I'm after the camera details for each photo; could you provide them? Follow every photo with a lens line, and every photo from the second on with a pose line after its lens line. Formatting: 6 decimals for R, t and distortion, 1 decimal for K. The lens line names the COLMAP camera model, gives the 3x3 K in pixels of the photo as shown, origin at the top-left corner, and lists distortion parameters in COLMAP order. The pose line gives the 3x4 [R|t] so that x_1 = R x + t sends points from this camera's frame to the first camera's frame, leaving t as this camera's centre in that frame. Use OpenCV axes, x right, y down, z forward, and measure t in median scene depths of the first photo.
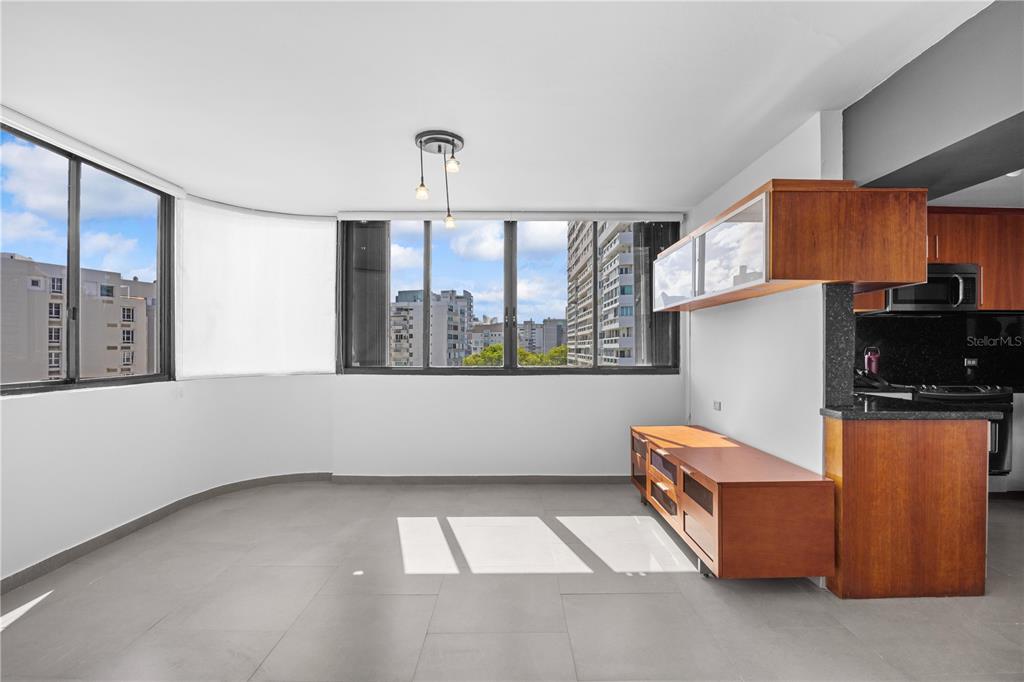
lens RADIAL K [[481.6, 0, 515.4], [0, 481.6, 350.6], [0, 0, 1]] dist [-0.005312, -0.002736]
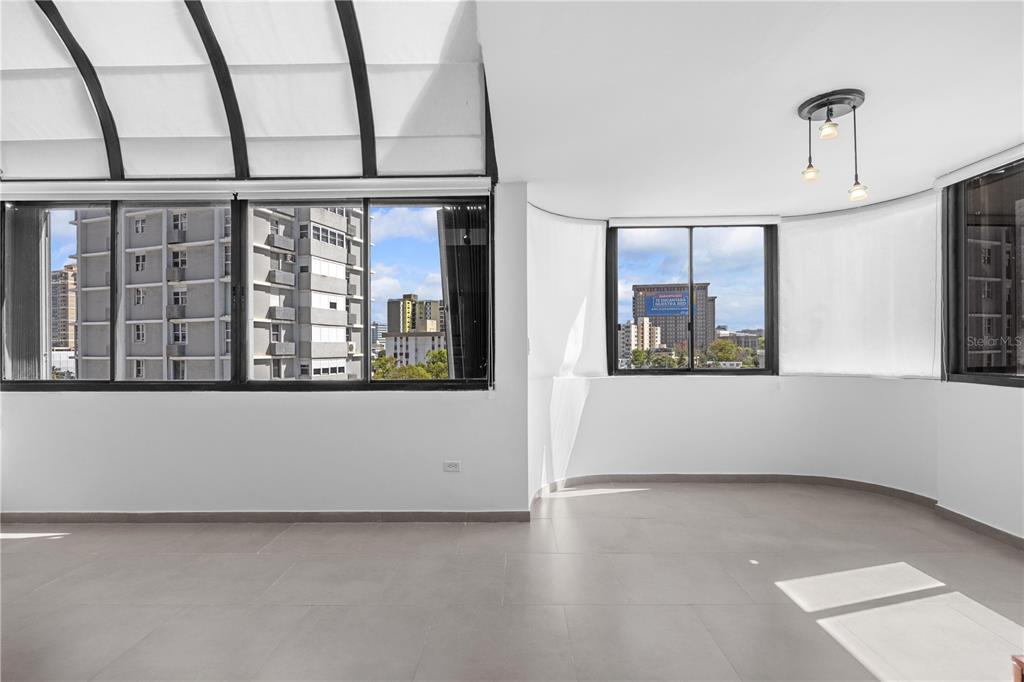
lens RADIAL K [[507.1, 0, 512.7], [0, 507.1, 341.9], [0, 0, 1]] dist [-0.000987, -0.000092]
pose [[-0.035883, -0.015415, -0.999237, 0.599485], [-0.002256, 0.999880, -0.015344, -0.001113], [0.999353, 0.001704, -0.035914, 0.375236]]
